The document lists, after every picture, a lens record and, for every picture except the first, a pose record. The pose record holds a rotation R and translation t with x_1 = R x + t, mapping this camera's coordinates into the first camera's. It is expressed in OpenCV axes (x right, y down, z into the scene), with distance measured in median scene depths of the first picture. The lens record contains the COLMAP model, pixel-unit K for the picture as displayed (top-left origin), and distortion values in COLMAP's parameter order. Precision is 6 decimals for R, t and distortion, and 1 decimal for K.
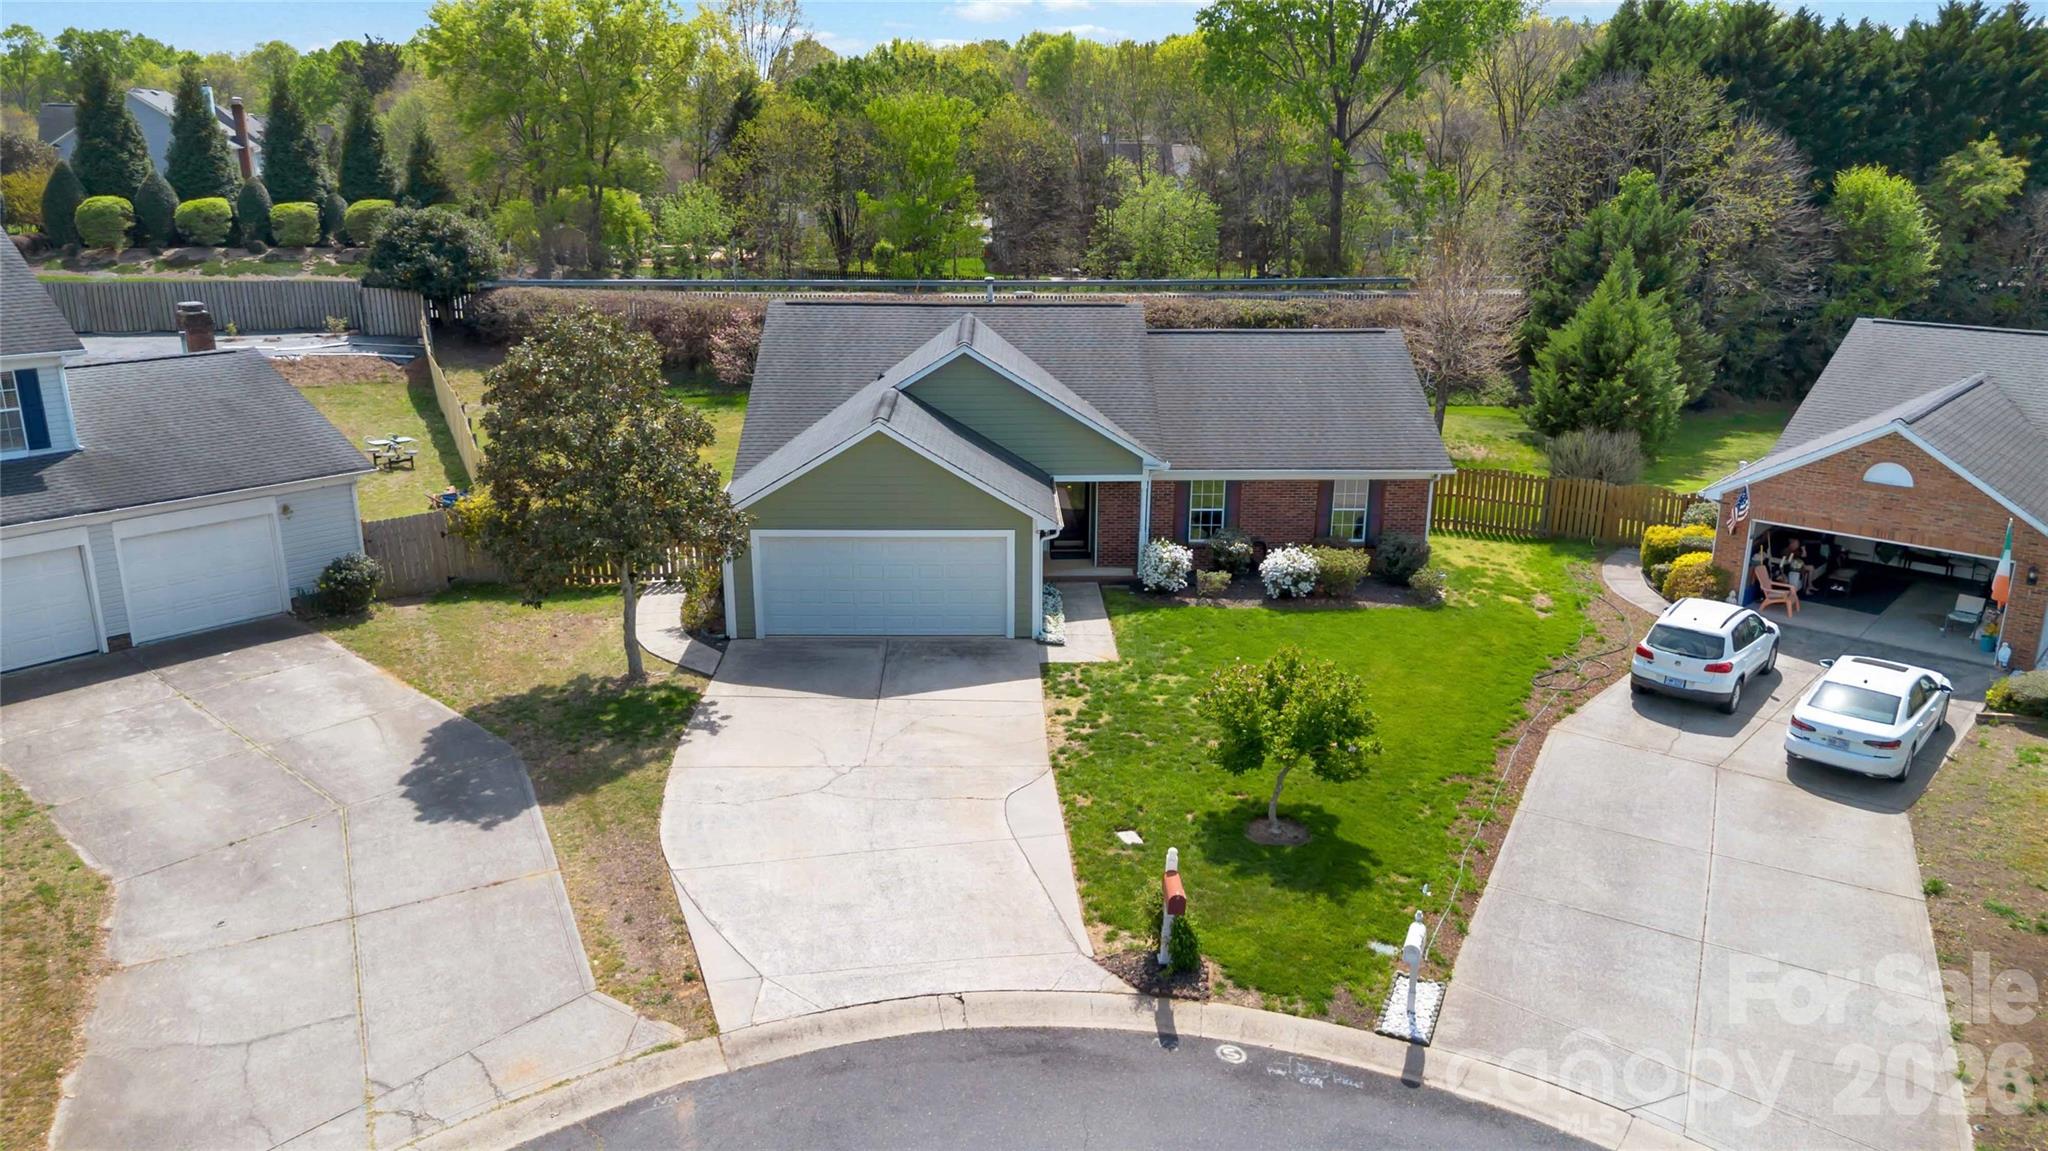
lens RADIAL K [[1451.4, 0, 1024.0], [0, 1451.4, 575.5], [0, 0, 1]] dist [0.058158, -0.056739]
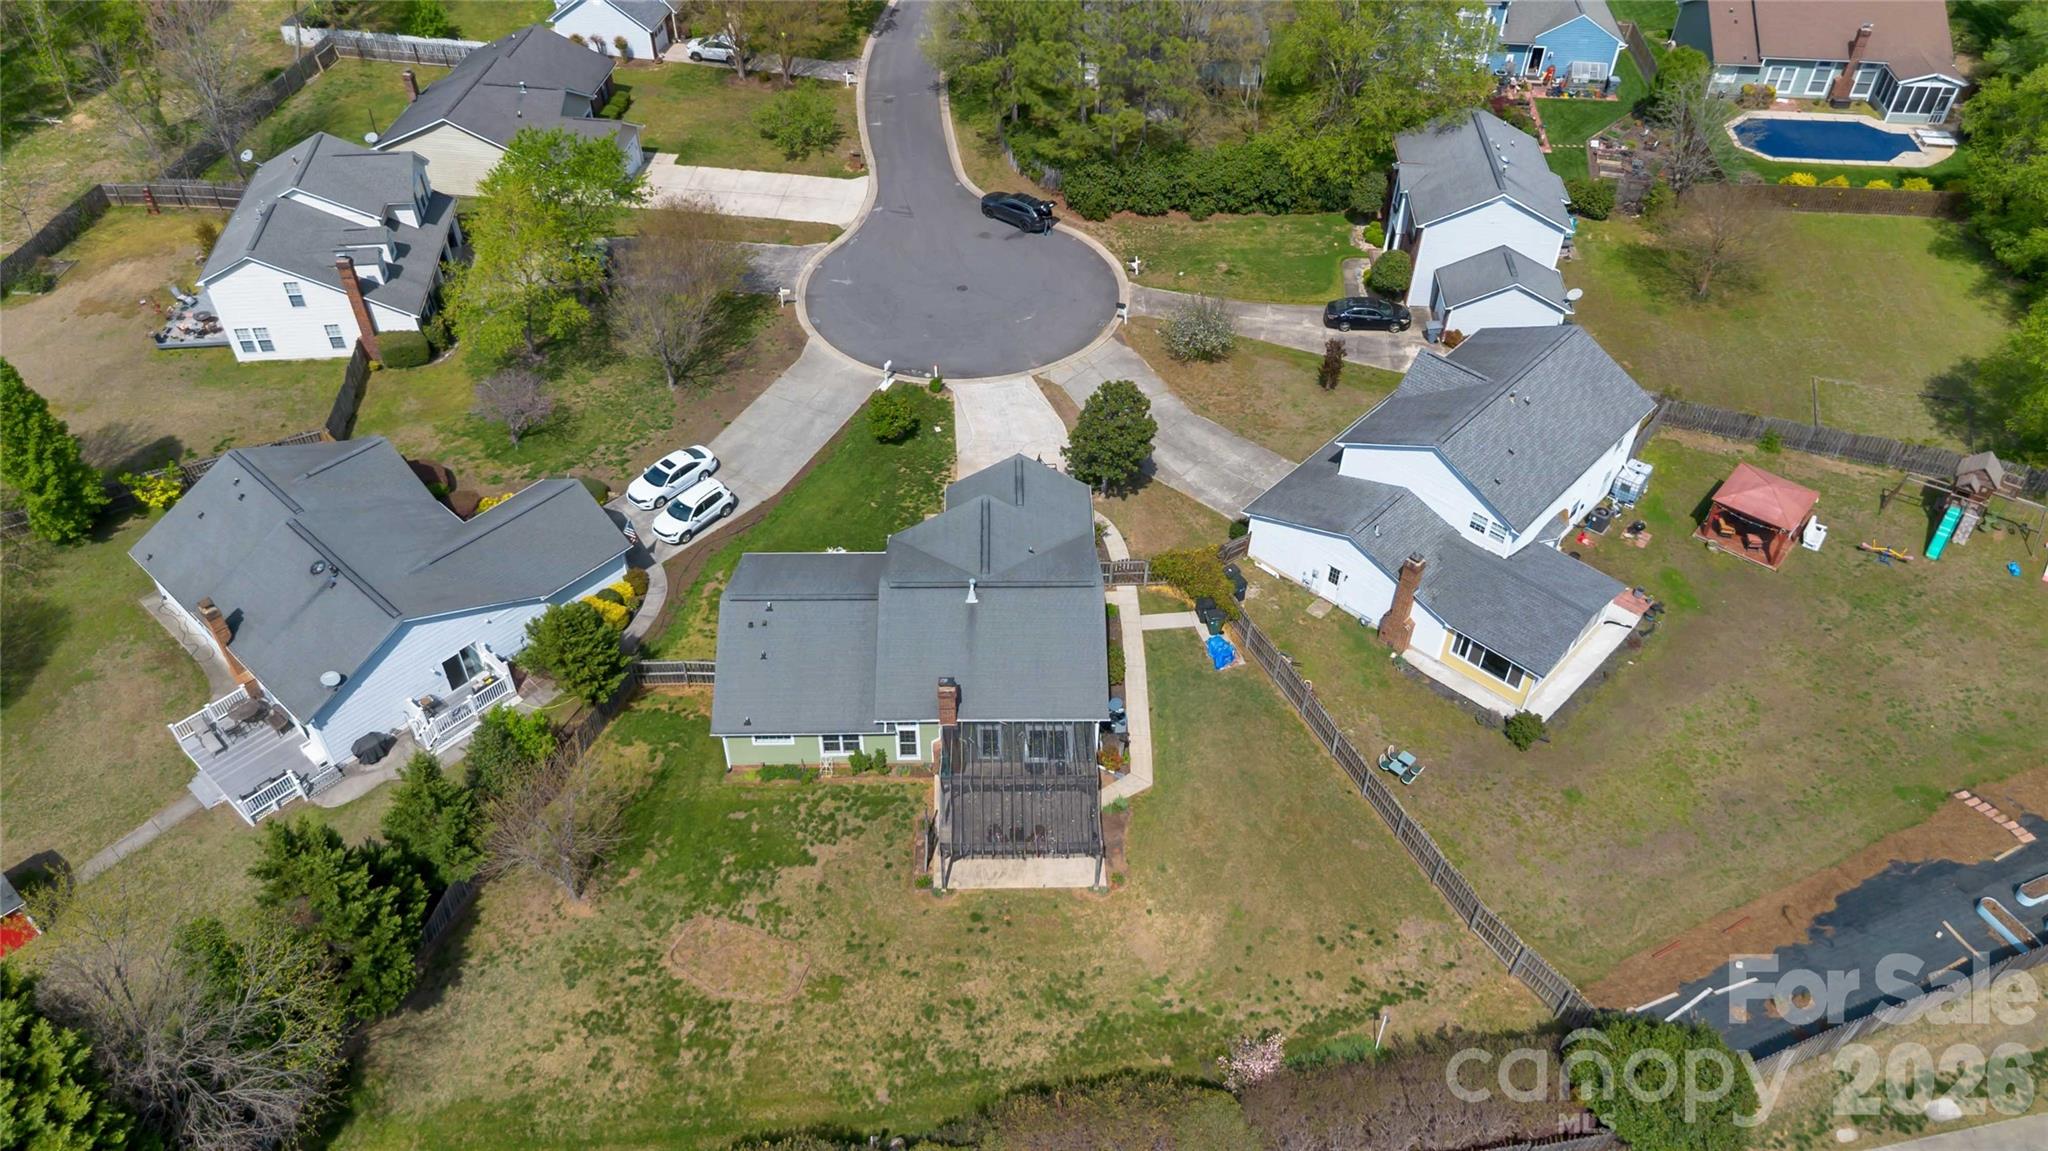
lens RADIAL K [[1463.4, 0, 1024.0], [0, 1463.4, 575.5], [0, 0, 1]] dist [0.167494, -0.453236]
pose [[-0.999852, -0.015148, -0.008171, -0.114386], [-0.014662, 0.500994, 0.865327, -2.694199], [-0.009014, 0.865318, -0.501142, 3.014065]]
